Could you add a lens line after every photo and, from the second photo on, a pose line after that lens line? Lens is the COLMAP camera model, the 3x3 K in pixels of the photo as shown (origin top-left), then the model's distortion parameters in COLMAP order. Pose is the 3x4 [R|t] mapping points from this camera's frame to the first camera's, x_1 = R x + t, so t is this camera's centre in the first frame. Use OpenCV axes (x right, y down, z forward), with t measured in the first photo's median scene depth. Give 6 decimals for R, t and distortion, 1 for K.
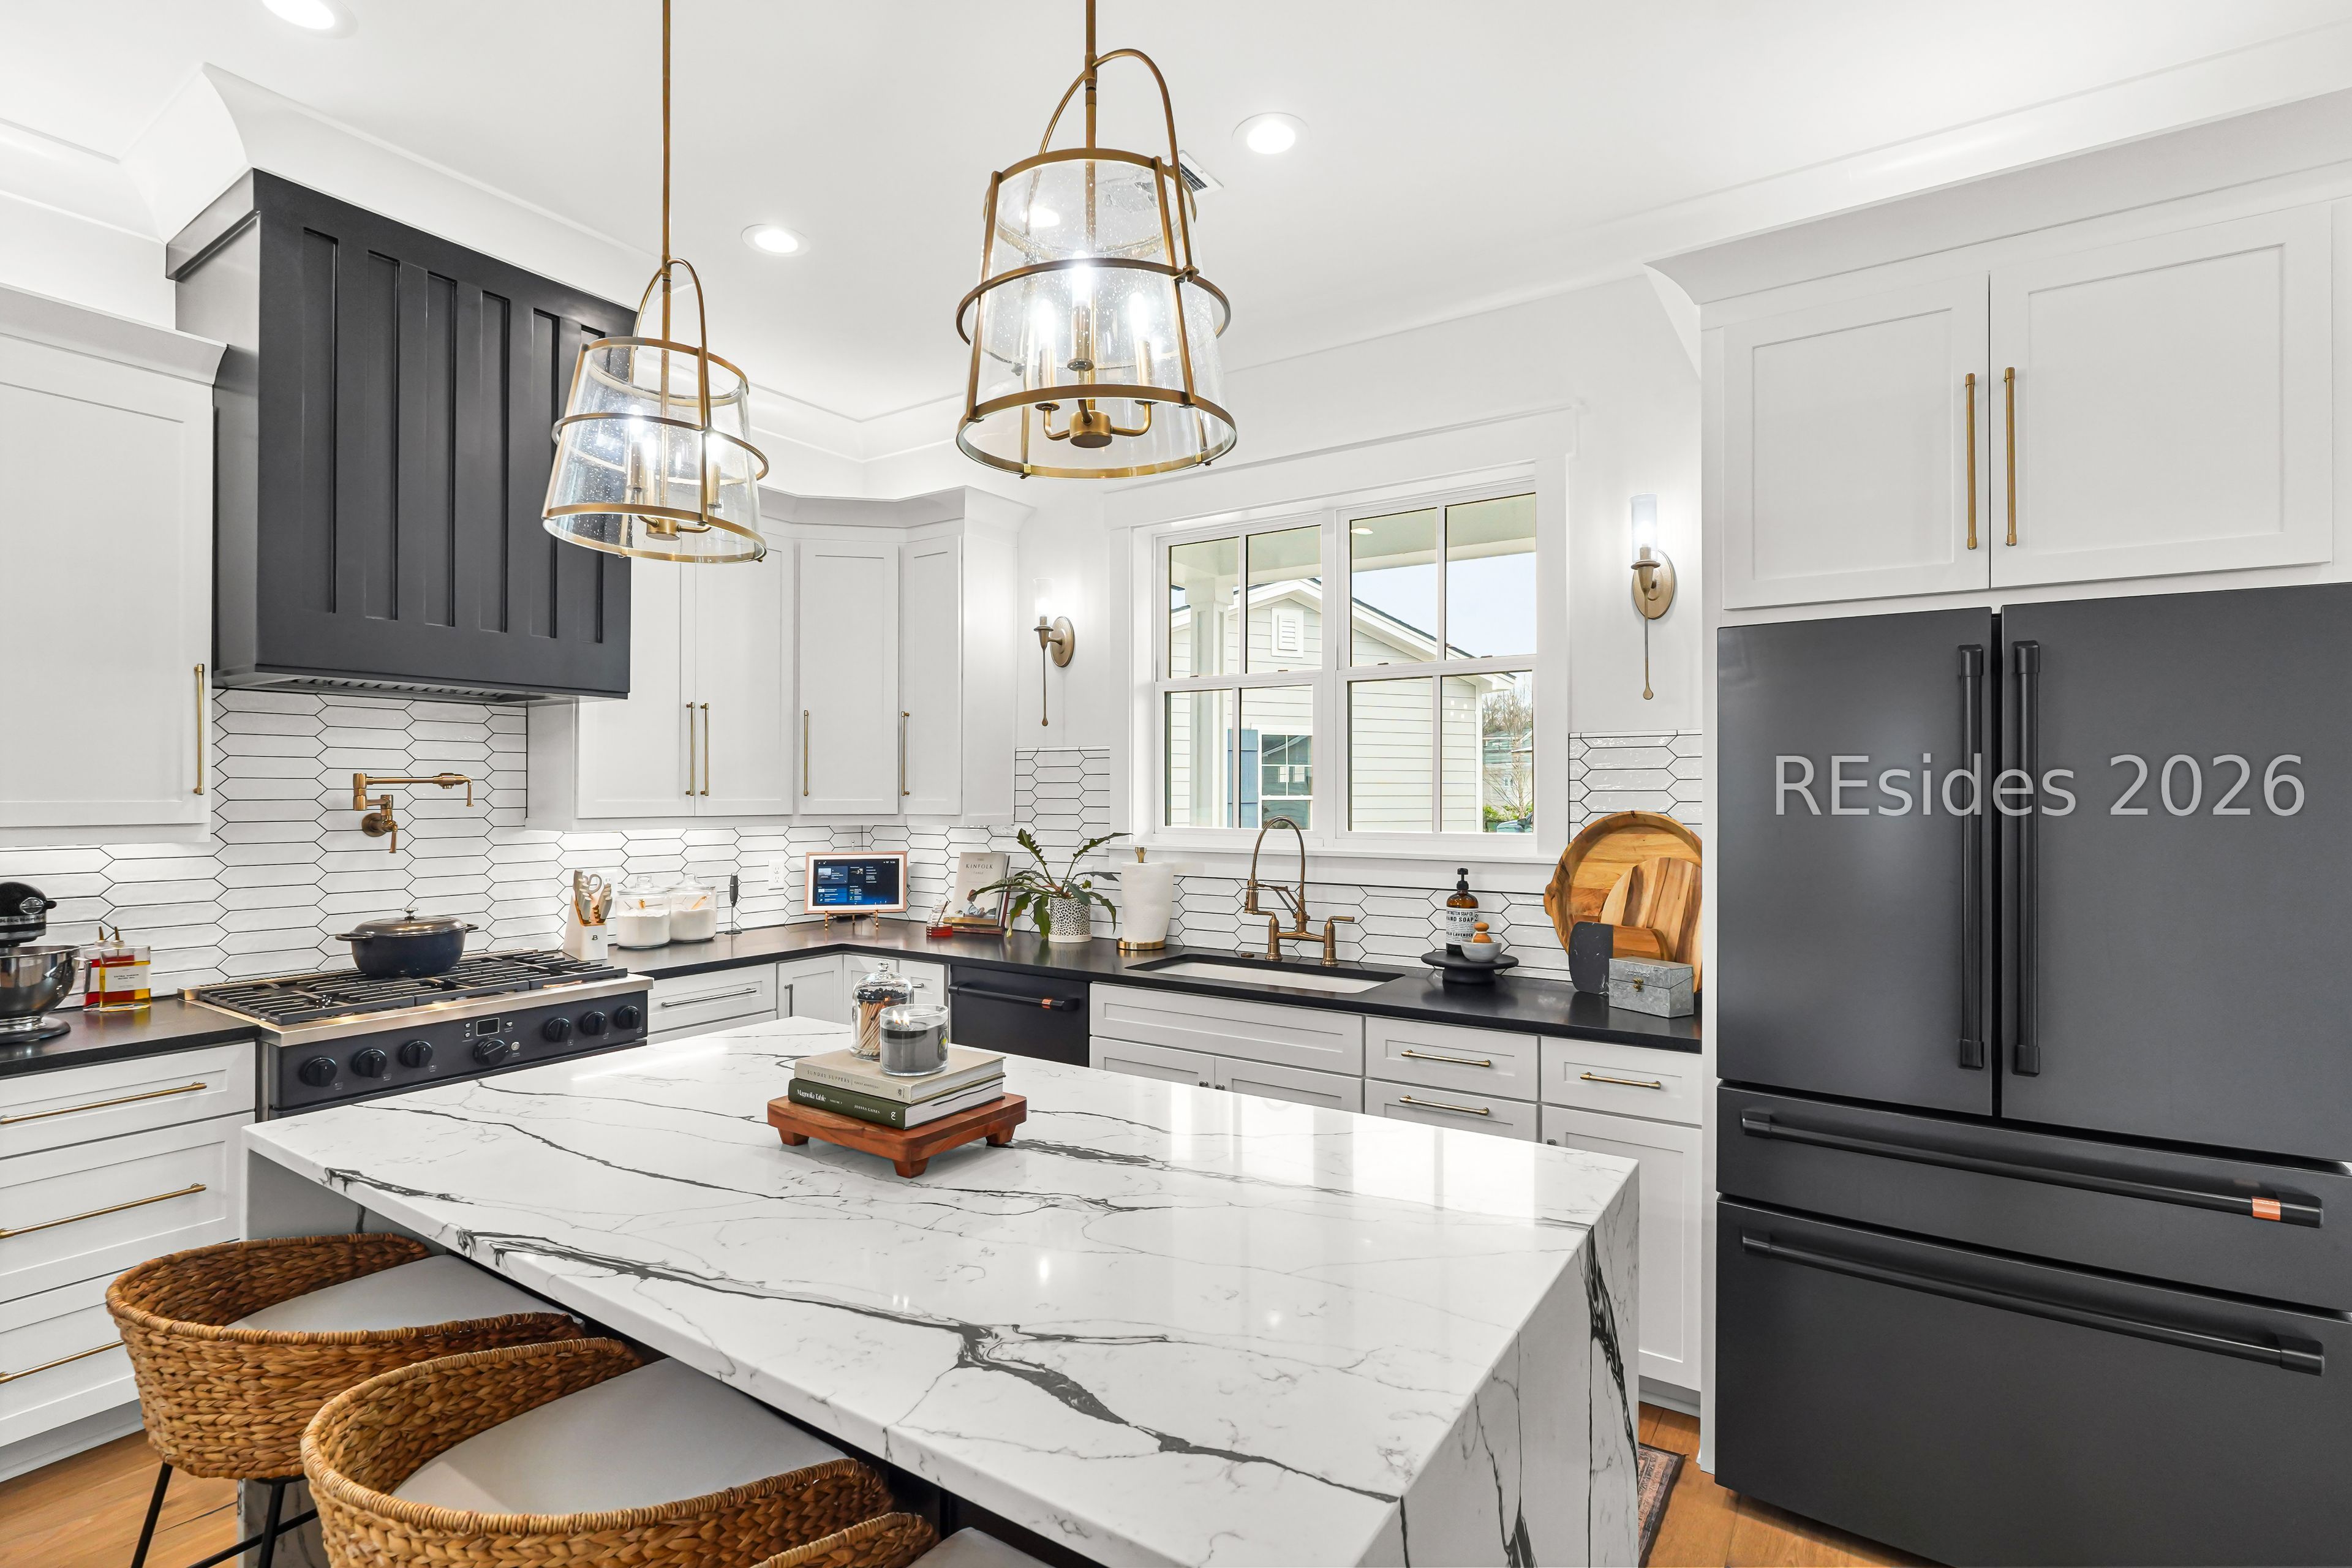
lens RADIAL K [[1110.6, 0, 1197.0], [0, 1110.6, 785.8], [0, 0, 1]] dist [-0.003037, 0.000159]
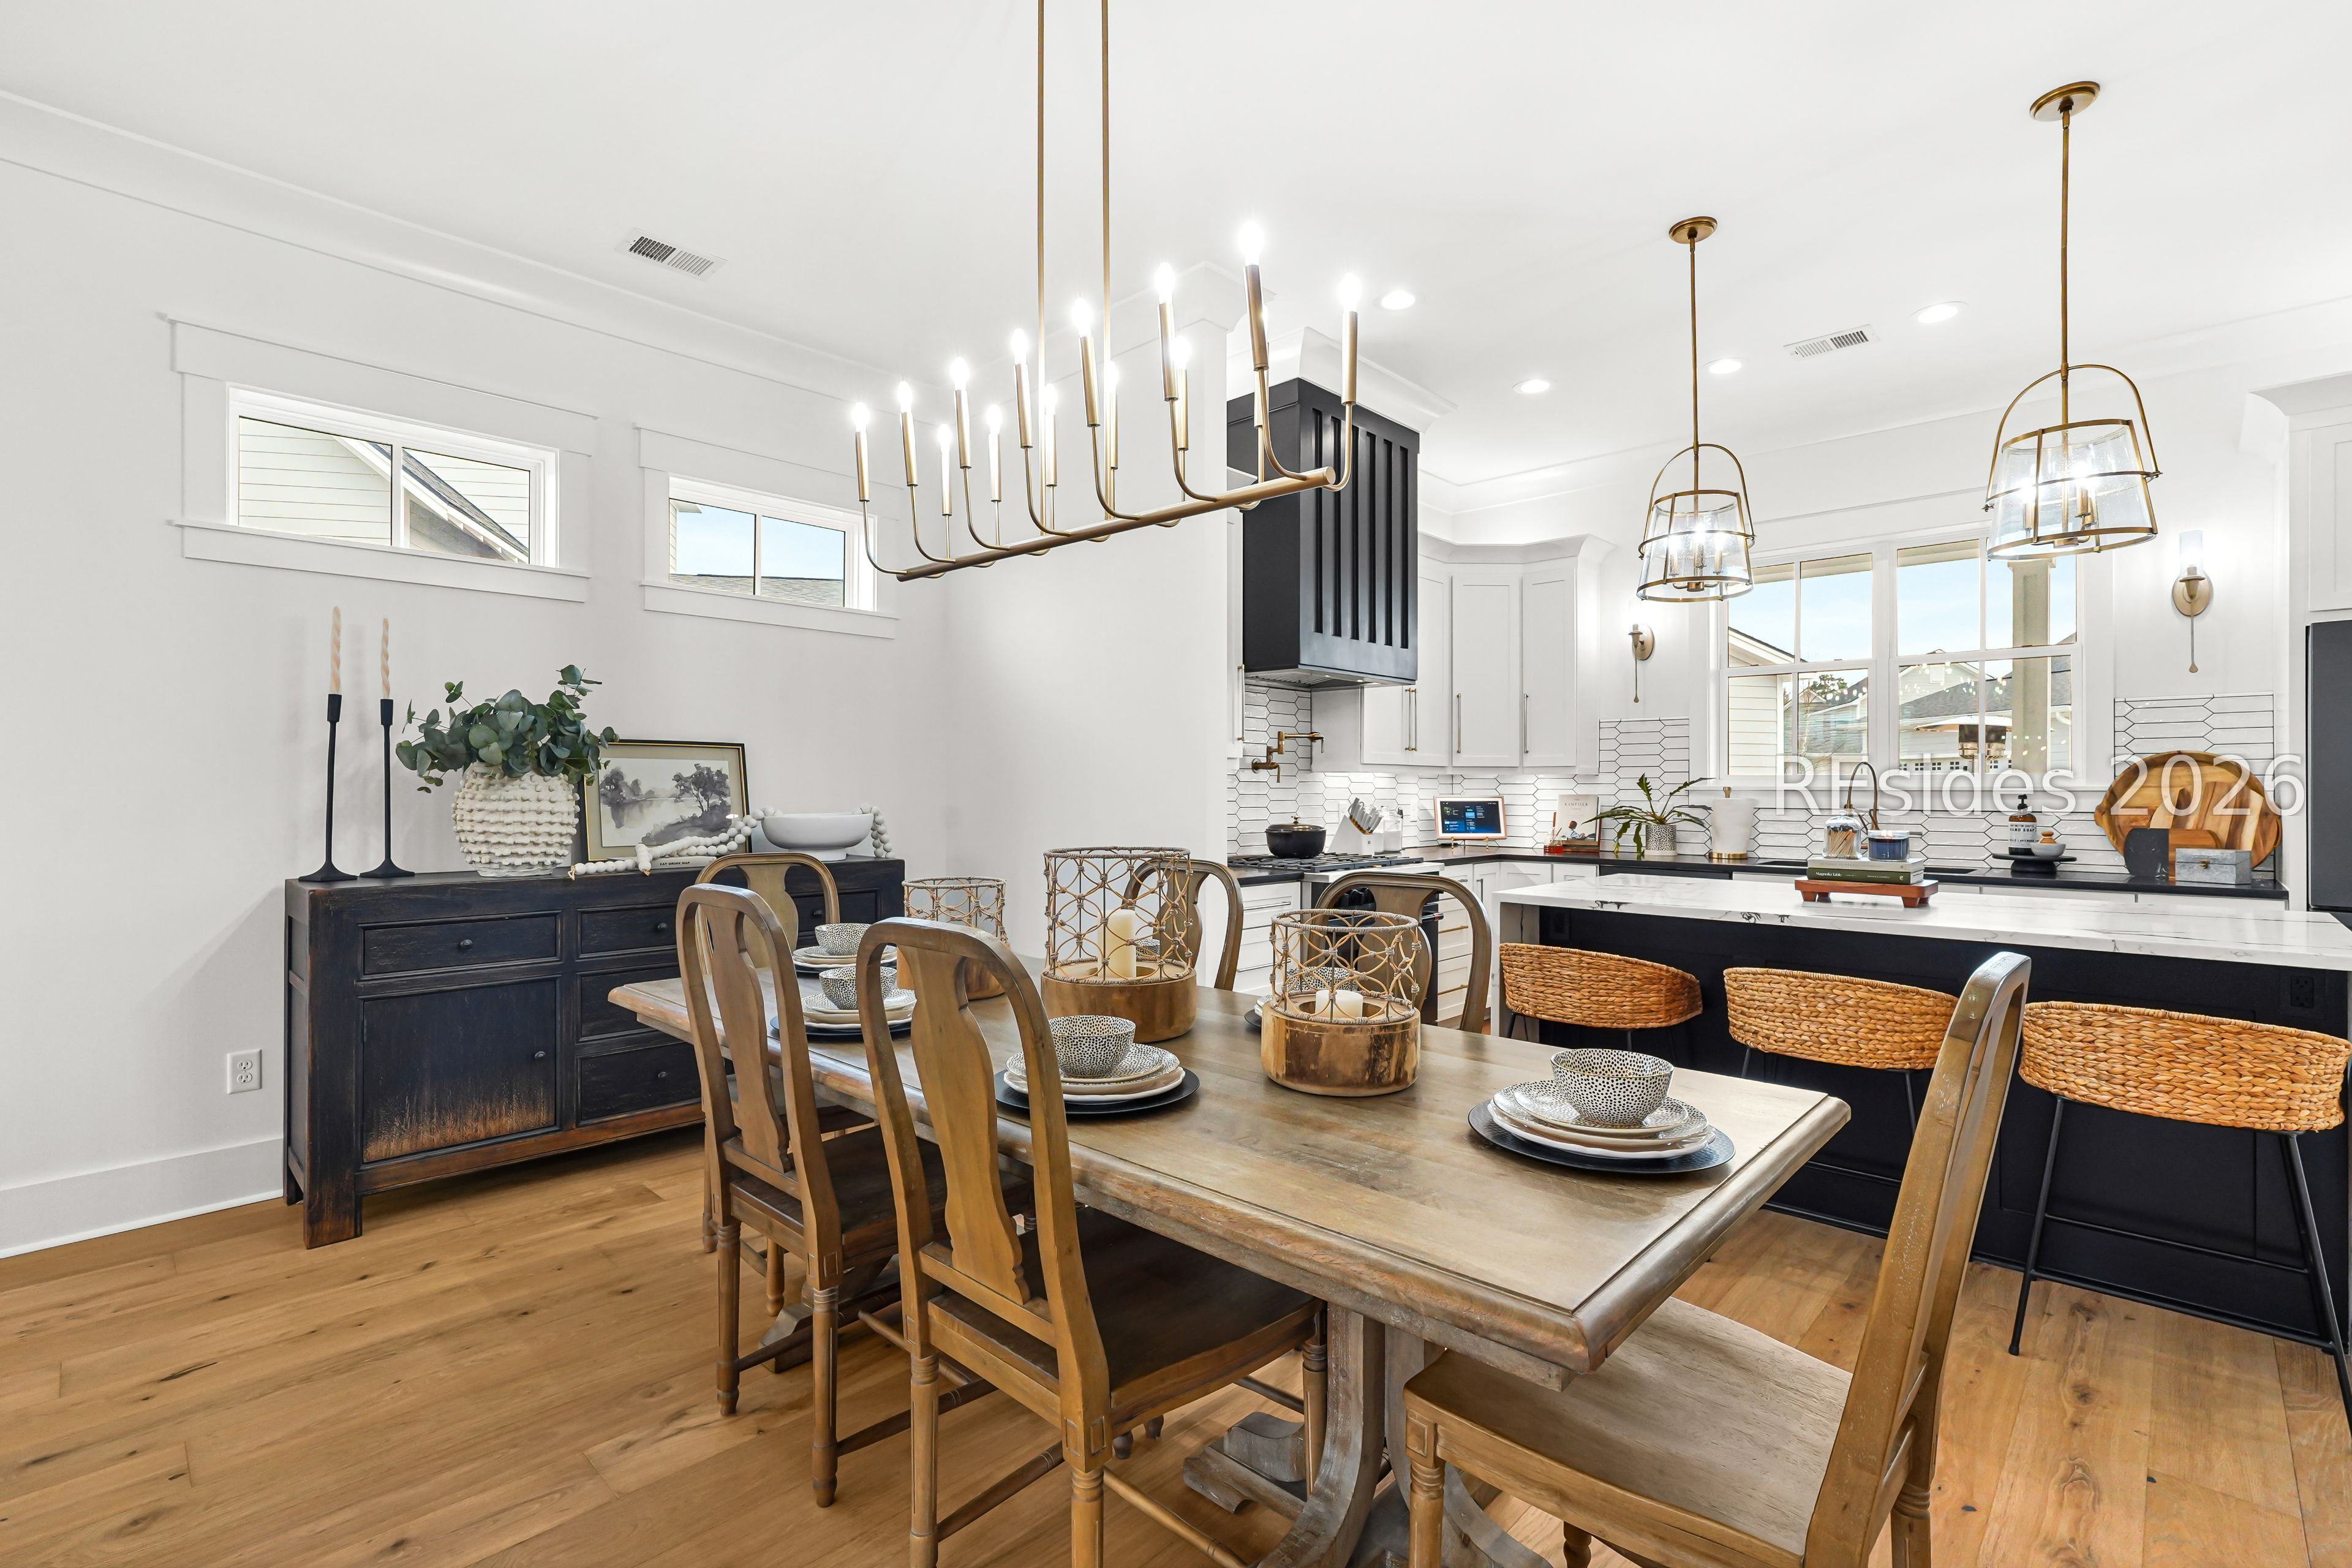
lens RADIAL K [[1096.0, 0, 1159.3], [0, 1096.0, 789.4], [0, 0, 1]] dist [0.000849, 0.000658]
pose [[0.984984, 0.000775, -0.172646, -0.584756], [-0.000163, 0.999994, 0.003560, 0.059961], [0.172648, -0.003478, 0.984977, -0.553609]]
